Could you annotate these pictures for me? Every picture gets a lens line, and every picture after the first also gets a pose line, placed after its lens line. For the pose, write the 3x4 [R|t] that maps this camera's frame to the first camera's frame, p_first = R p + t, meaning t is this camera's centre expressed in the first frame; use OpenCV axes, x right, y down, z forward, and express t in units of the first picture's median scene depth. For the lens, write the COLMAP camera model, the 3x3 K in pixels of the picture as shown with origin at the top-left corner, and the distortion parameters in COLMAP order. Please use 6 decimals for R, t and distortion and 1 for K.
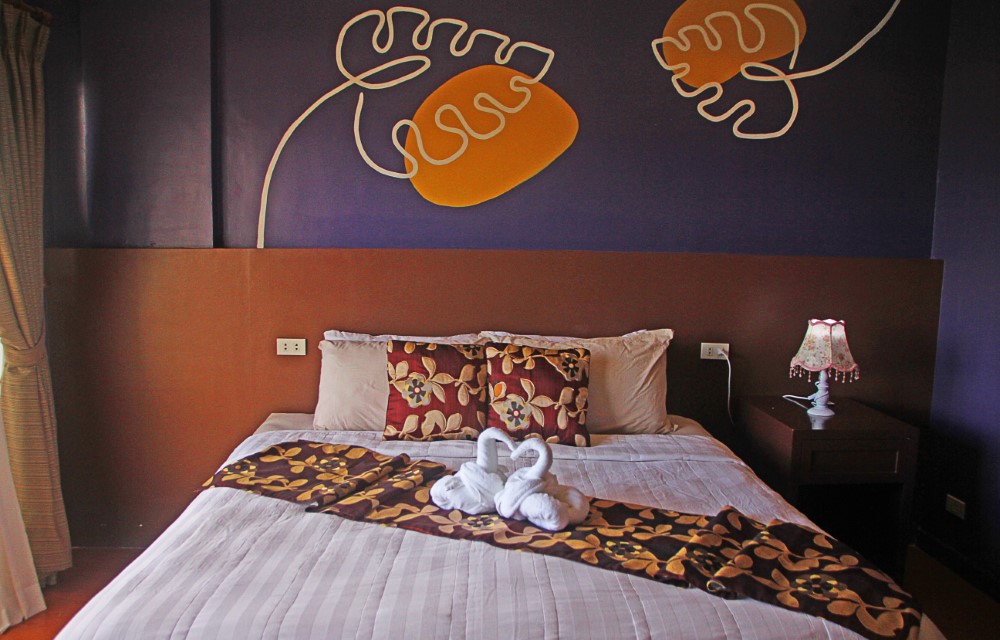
lens RADIAL K [[839.6, 0, 503.3], [0, 839.6, 327.1], [0, 0, 1]] dist [-0.152638, 0.127667]
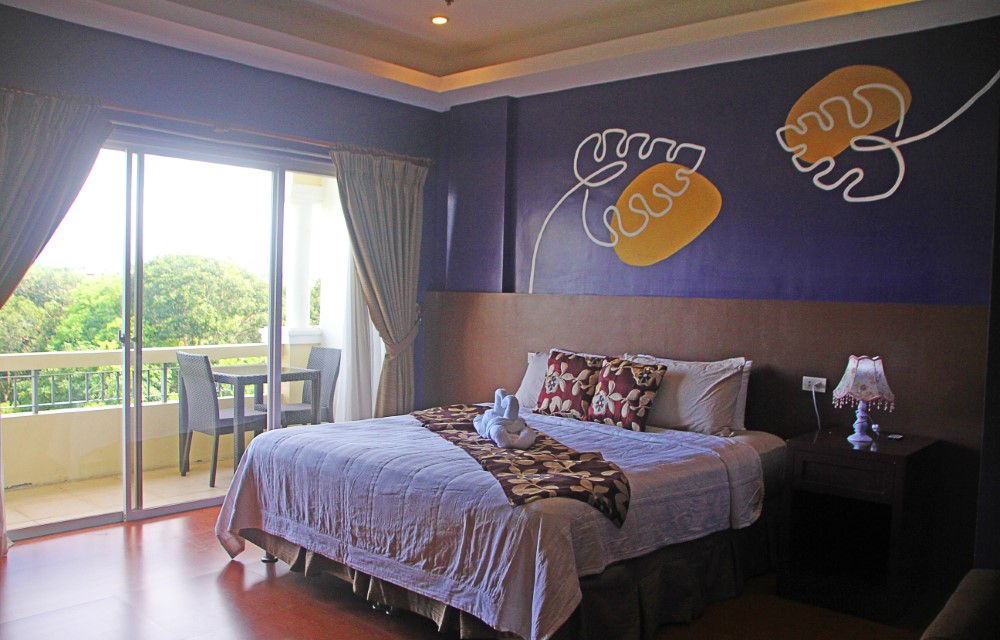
lens RADIAL K [[839.6, 0, 494.6], [0, 839.6, 319.1], [0, 0, 1]] dist [-0.152638, 0.127667]
pose [[0.711246, 0.024054, -0.702532, 0.765370], [-0.098293, 0.992999, -0.065513, 0.060311], [0.696037, 0.115650, 0.708631, -0.146487]]
